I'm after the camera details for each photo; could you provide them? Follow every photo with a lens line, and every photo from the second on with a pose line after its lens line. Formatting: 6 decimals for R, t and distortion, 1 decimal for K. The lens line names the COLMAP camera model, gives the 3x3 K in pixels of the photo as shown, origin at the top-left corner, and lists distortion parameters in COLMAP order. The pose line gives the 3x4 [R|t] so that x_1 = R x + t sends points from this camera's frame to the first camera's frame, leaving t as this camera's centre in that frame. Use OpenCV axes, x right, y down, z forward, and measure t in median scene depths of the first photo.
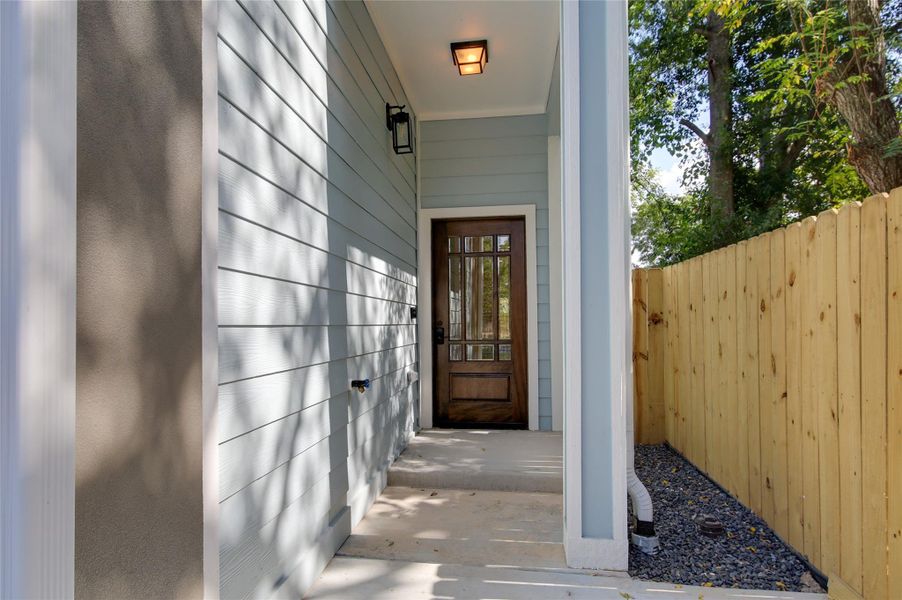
lens RADIAL K [[465.3, 0, 447.2], [0, 465.3, 304.7], [0, 0, 1]] dist [0.003273, -0.000086]
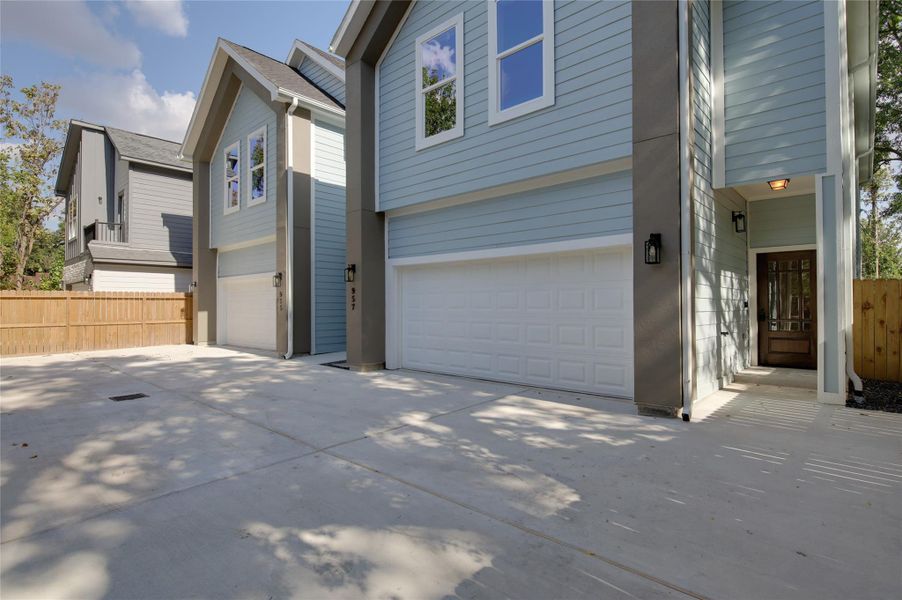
lens RADIAL K [[451.9, 0, 451.0], [0, 451.9, 300.0], [0, 0, 1]] dist [-0.000229, -0.000240]
pose [[0.809208, -0.000682, -0.587522, 0.048460], [0.019941, 0.999455, 0.026306, -0.092903], [0.587184, -0.033003, 0.808780, -1.511179]]
